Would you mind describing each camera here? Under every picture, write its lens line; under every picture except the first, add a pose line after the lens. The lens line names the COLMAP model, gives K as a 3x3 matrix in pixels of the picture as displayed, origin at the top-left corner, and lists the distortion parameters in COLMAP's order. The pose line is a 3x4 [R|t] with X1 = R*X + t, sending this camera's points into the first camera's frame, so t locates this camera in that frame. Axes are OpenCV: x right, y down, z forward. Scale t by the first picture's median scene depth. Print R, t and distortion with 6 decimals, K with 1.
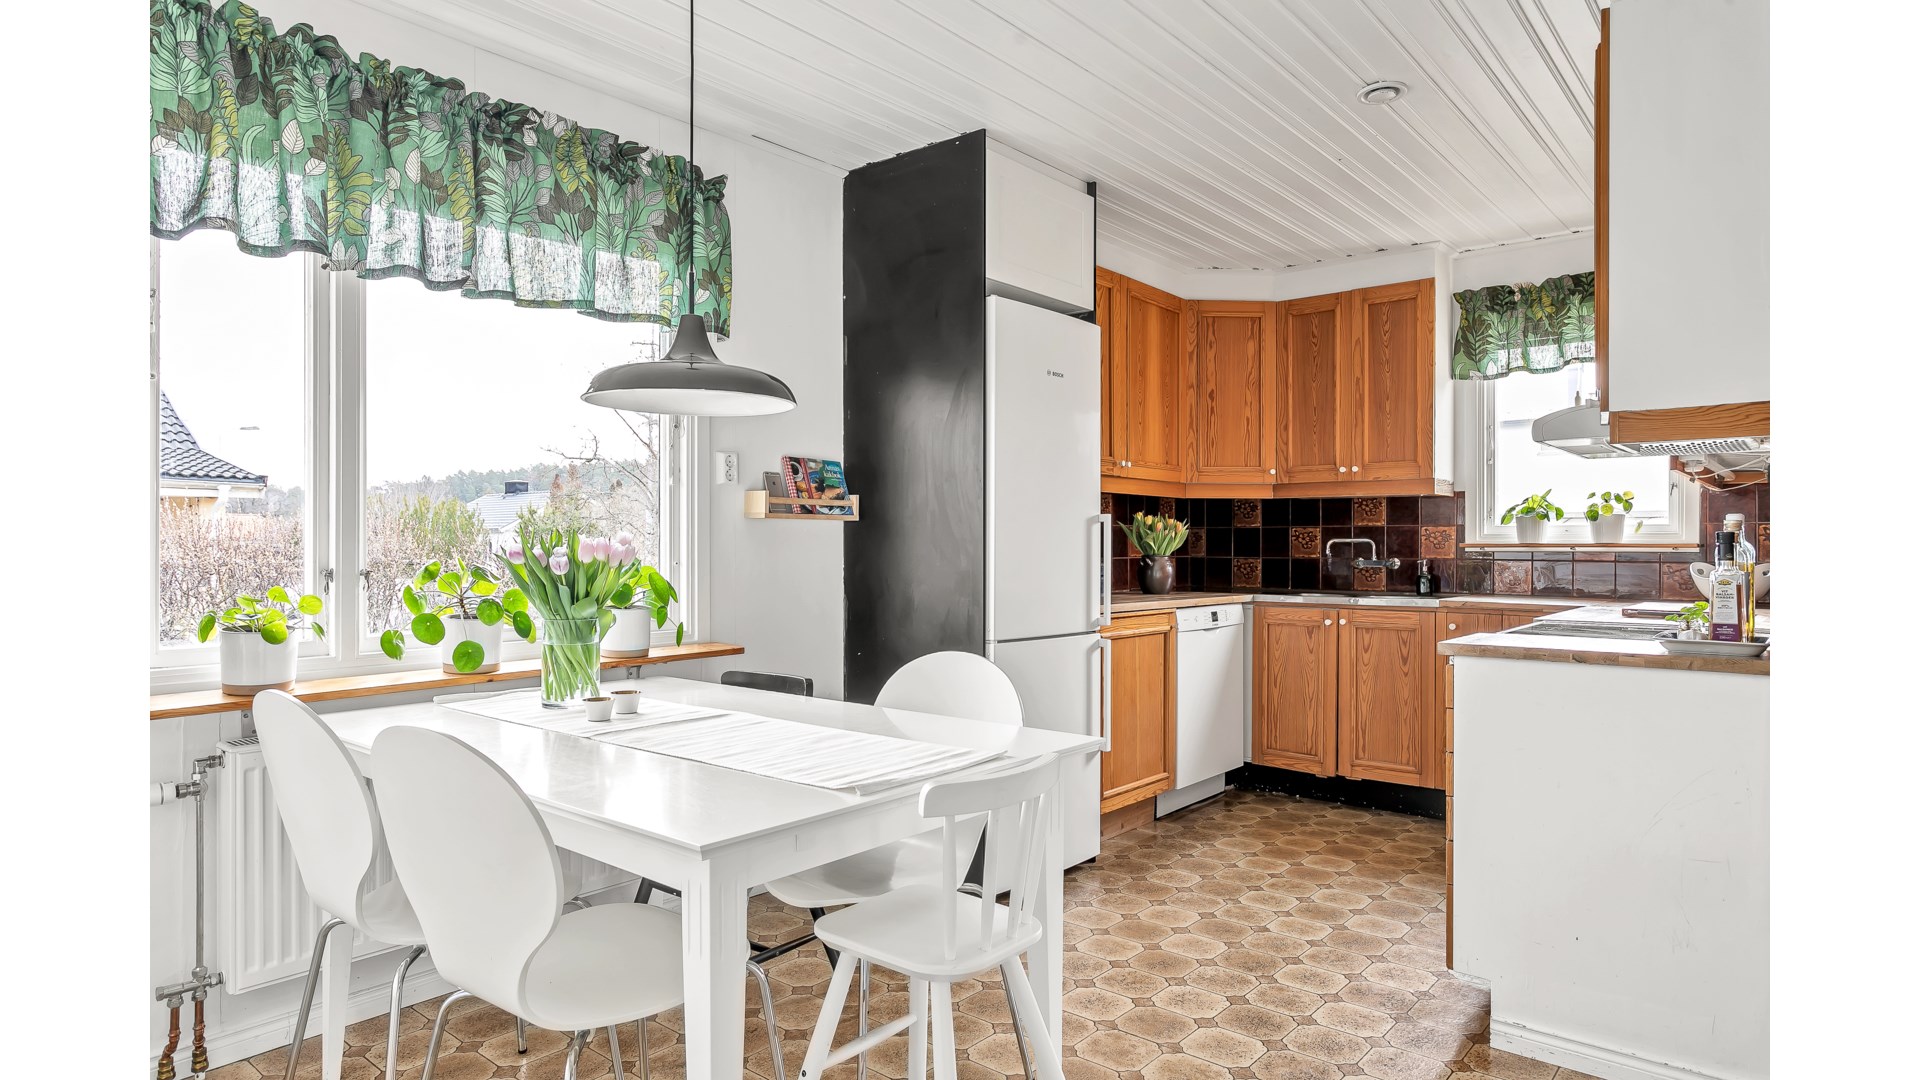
lens RADIAL K [[1056.0, 0, 962.9], [0, 1056.0, 546.9], [0, 0, 1]] dist [-0.000281, -0.000501]
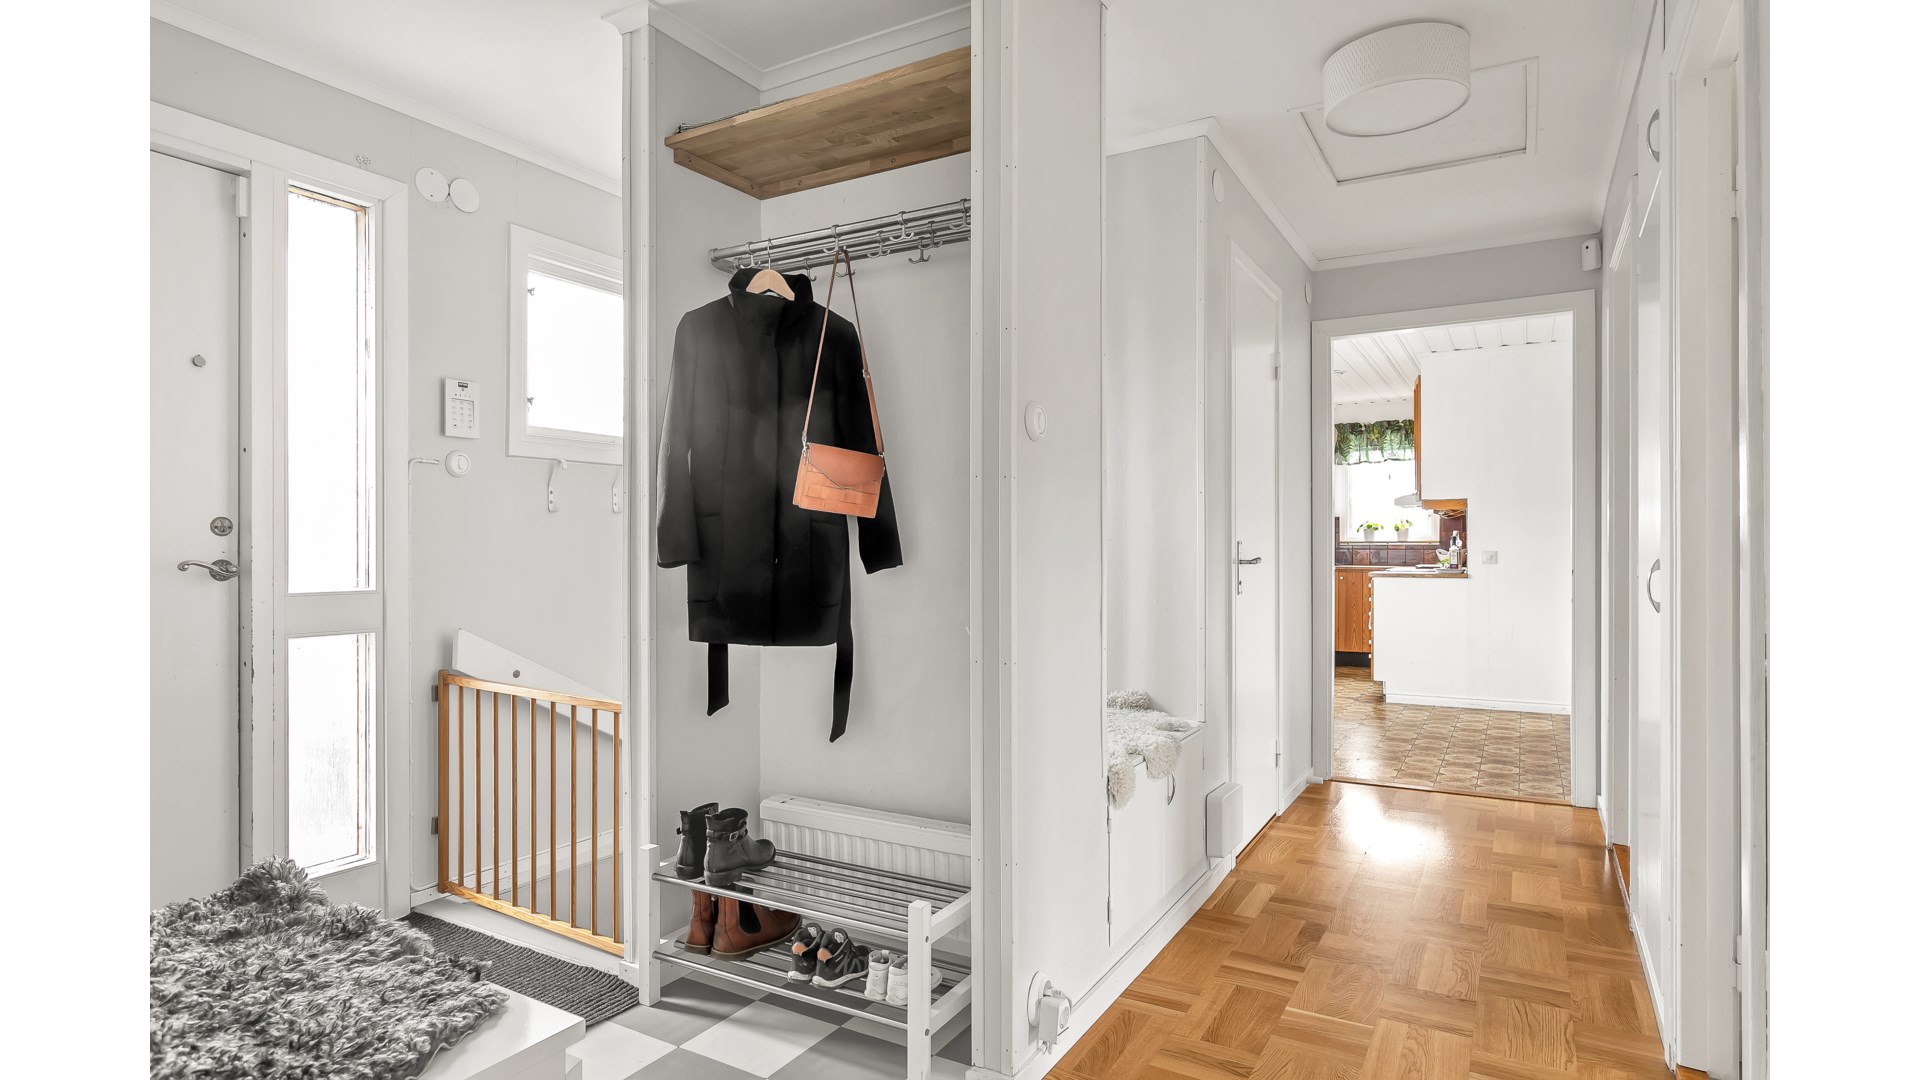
lens RADIAL K [[967.7, 0, 958.6], [0, 967.7, 547.4], [0, 0, 1]] dist [0.002184, 0.000117]
pose [[0.986199, -0.000600, 0.165562, -0.648699], [0.000436, 0.999999, 0.001029, 0.007462], [-0.165562, -0.000942, 0.986199, -0.858475]]
